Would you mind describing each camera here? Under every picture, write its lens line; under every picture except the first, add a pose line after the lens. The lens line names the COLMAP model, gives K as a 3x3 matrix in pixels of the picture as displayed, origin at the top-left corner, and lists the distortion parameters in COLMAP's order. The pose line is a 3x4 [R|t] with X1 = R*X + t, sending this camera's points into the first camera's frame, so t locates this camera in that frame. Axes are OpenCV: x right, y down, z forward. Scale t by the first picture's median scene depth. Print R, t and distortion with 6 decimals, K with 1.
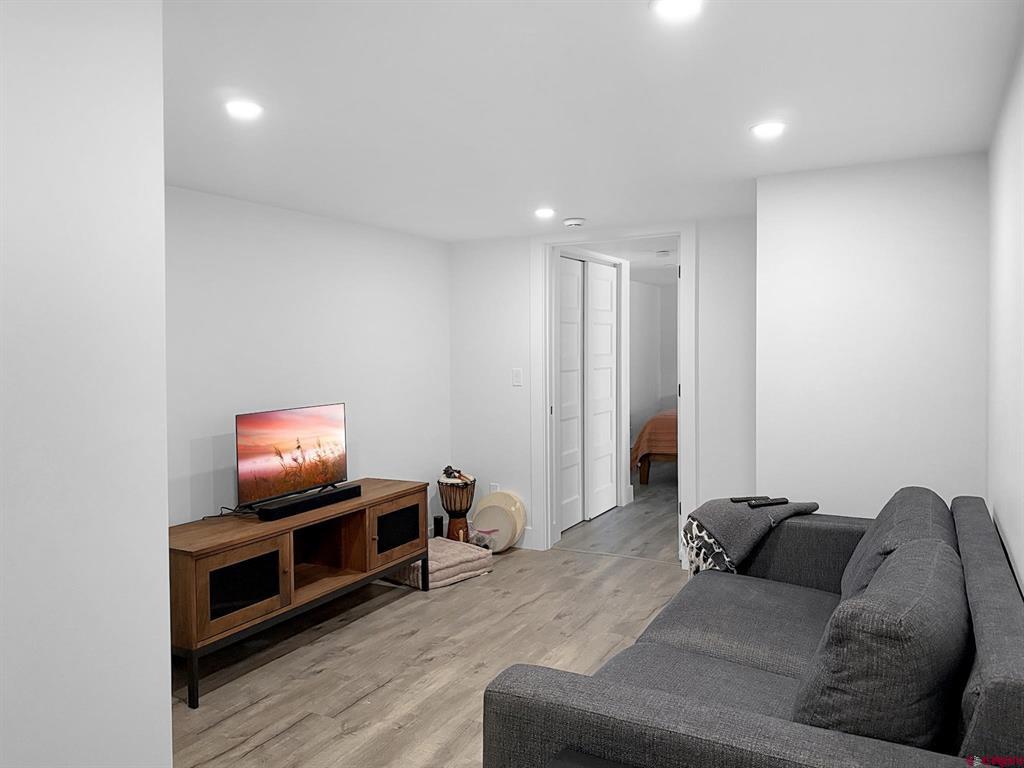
lens RADIAL K [[761.6, 0, 512.0], [0, 761.6, 384.0], [0, 0, 1]] dist [0.000035, -0.000032]
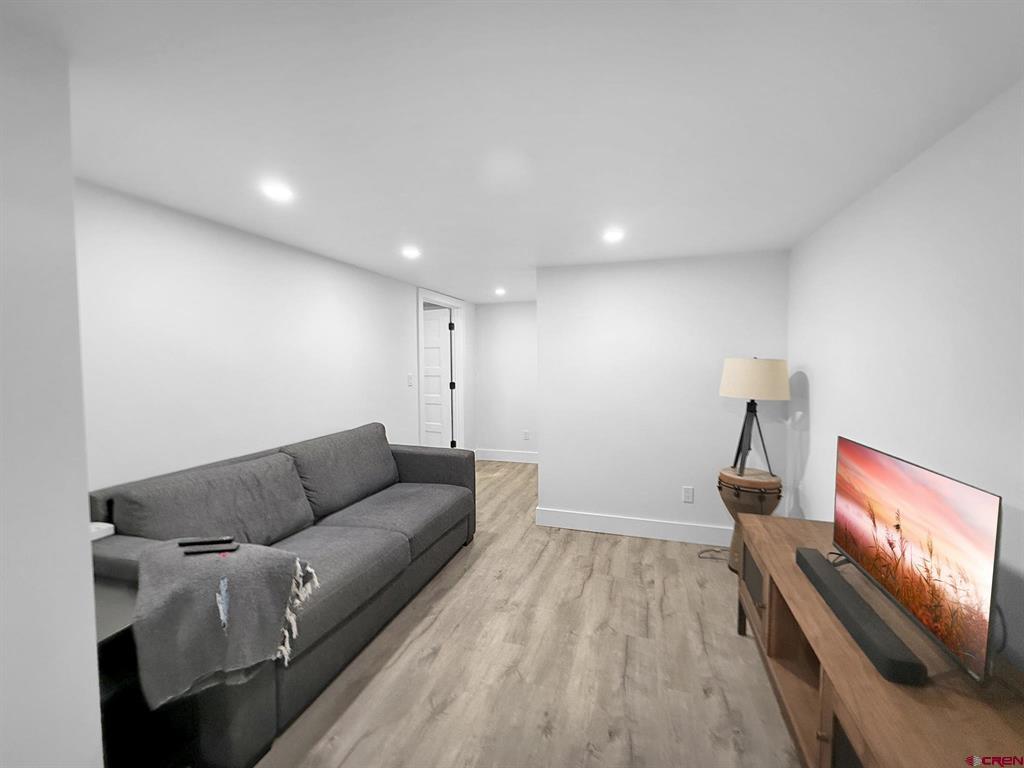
lens RADIAL K [[413.0, 0, 512.0], [0, 413.0, 384.0], [0, 0, 1]] dist [-0.000748, -0.000183]
pose [[-0.982583, 0.027459, -0.183785, 0.076885], [0.006740, 0.993638, 0.112423, -0.074150], [0.185703, 0.109226, -0.976516, 1.495349]]
